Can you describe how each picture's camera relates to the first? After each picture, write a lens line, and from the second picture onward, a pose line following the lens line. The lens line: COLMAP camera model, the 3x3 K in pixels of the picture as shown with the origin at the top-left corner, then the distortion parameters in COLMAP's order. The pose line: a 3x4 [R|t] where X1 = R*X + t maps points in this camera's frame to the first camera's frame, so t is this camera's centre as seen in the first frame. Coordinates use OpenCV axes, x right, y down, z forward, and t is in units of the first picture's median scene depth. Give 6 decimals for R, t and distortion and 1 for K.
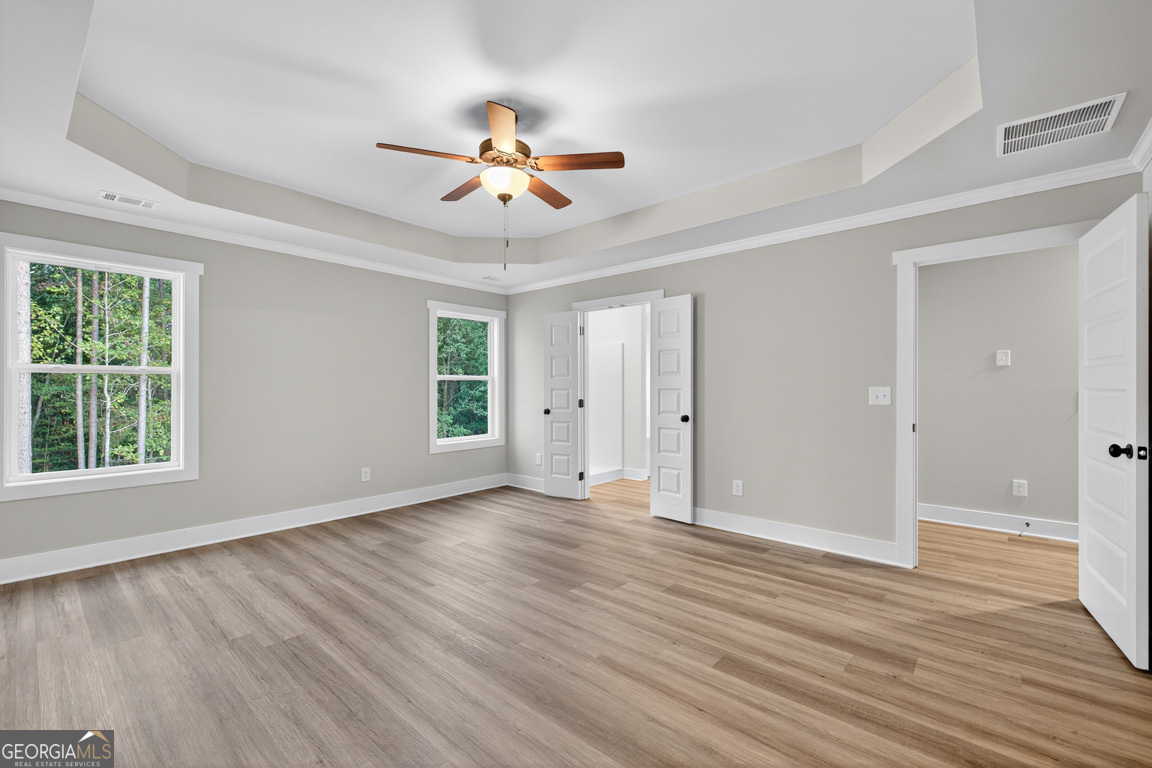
lens RADIAL K [[479.7, 0, 574.1], [0, 479.7, 386.8], [0, 0, 1]] dist [0.001676, 0.000010]
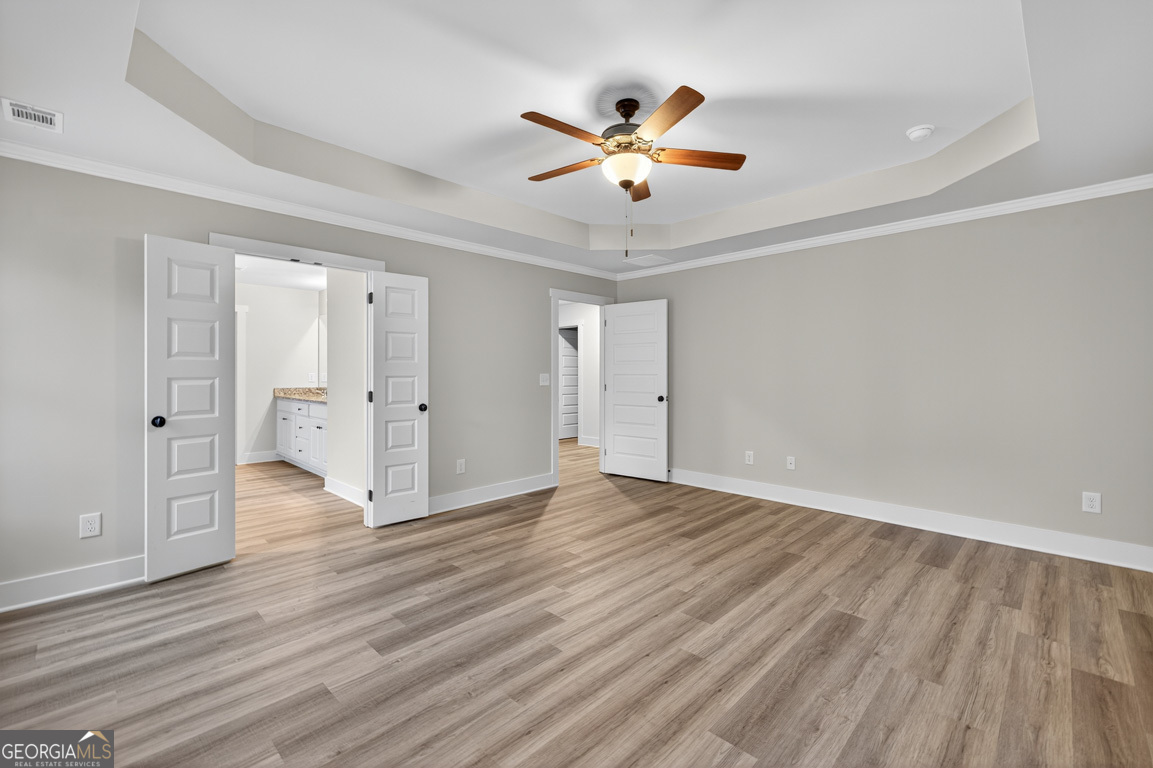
lens RADIAL K [[481.9, 0, 578.4], [0, 481.9, 374.9], [0, 0, 1]] dist [0.002670, 0.000032]
pose [[0.067932, -0.004795, 0.997678, -0.867117], [0.001759, 0.999987, 0.004686, -0.002383], [-0.997688, 0.001436, 0.067940, 0.781730]]
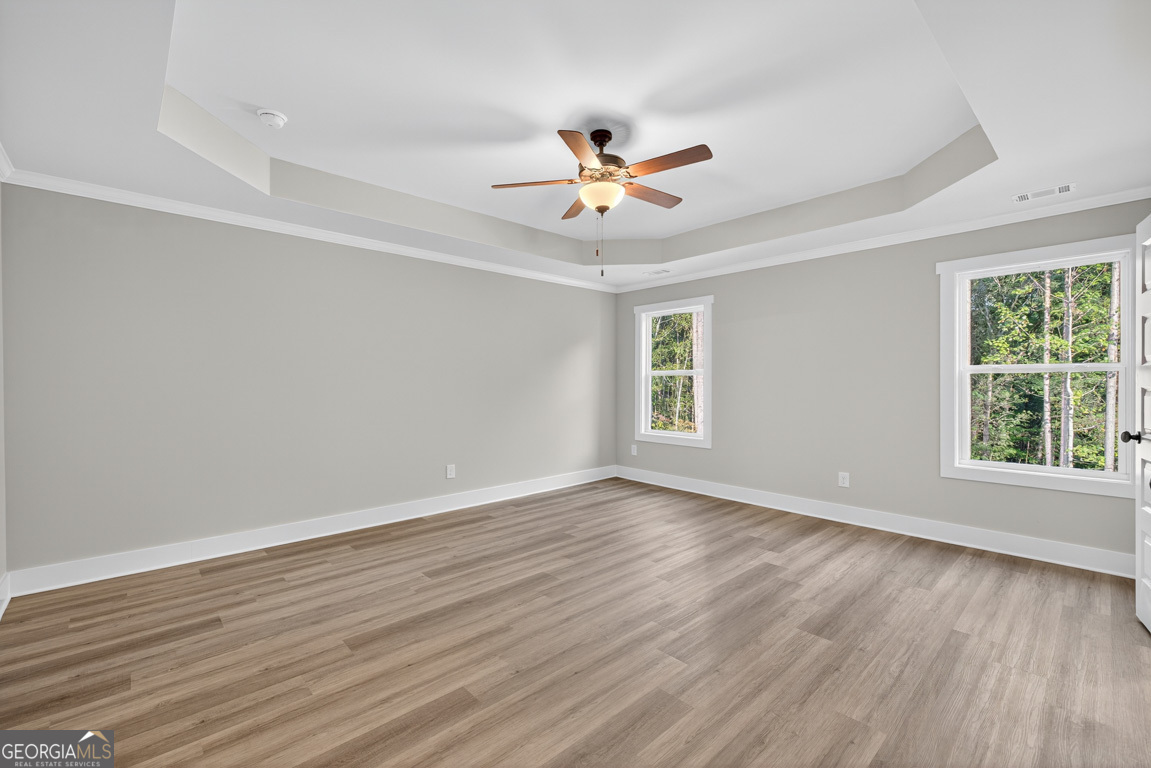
lens RADIAL K [[493.6, 0, 579.1], [0, 493.6, 387.0], [0, 0, 1]] dist [0.005151, 0.000024]
pose [[-0.097699, 0.008501, -0.995180, 0.735690], [0.000733, 0.999964, 0.008470, -0.001427], [0.995216, 0.000098, -0.097702, 0.799442]]
